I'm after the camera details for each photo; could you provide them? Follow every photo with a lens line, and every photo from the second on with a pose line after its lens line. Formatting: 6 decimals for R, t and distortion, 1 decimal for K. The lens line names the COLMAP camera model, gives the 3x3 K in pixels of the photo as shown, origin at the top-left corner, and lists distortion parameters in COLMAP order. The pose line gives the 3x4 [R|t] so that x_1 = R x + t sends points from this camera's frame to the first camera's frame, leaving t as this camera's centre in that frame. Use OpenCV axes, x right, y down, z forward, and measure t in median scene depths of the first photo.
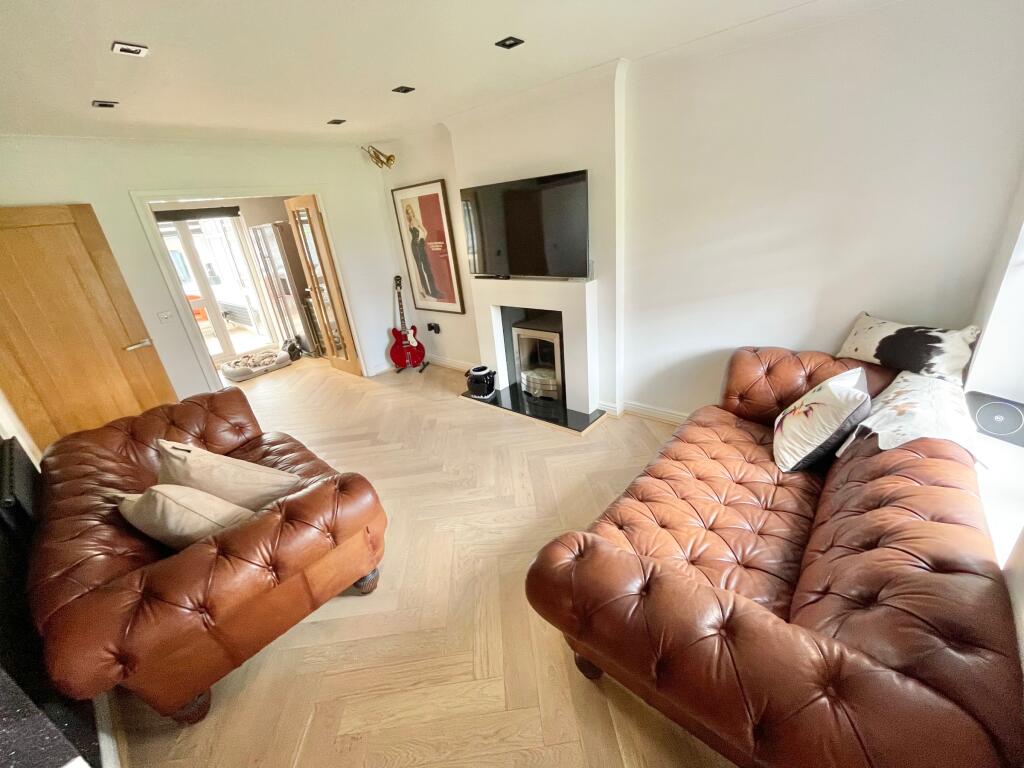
lens RADIAL K [[413.4, 0, 512.3], [0, 413.4, 380.9], [0, 0, 1]] dist [0.002082, -0.000032]
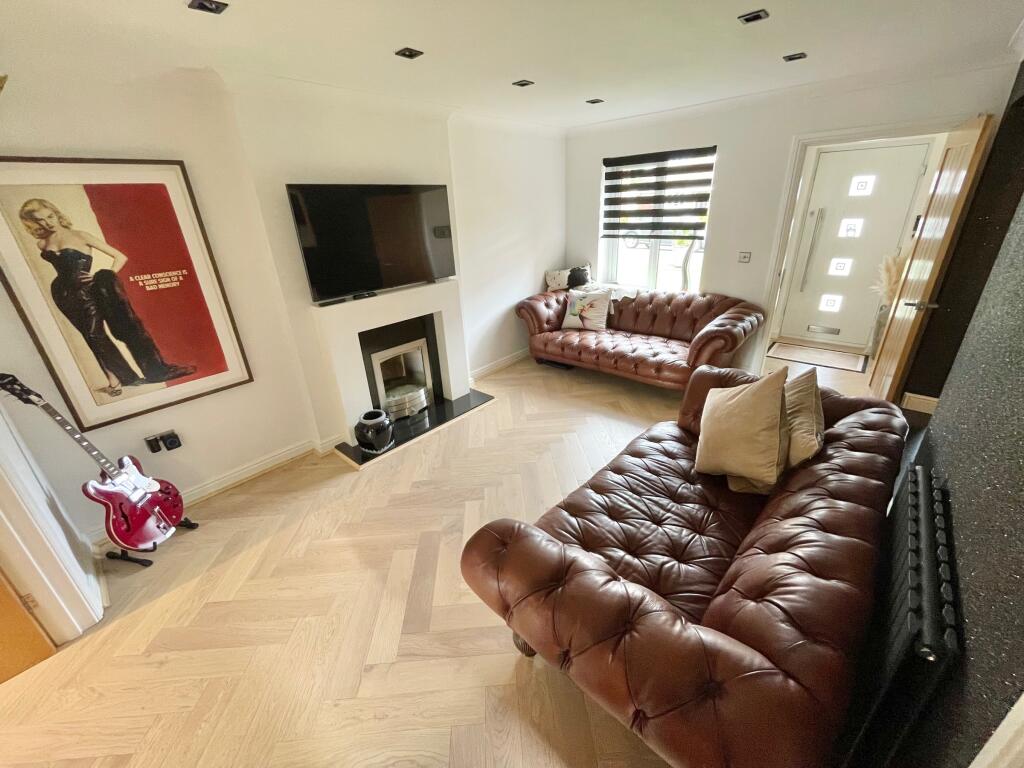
lens RADIAL K [[413.4, 0, 512.3], [0, 413.4, 380.9], [0, 0, 1]] dist [0.002082, -0.000032]
pose [[0.021253, -0.295331, 0.955159, -0.723980], [0.431233, 0.864641, 0.257748, -0.156086], [-0.901990, 0.406418, 0.145733, 0.563840]]
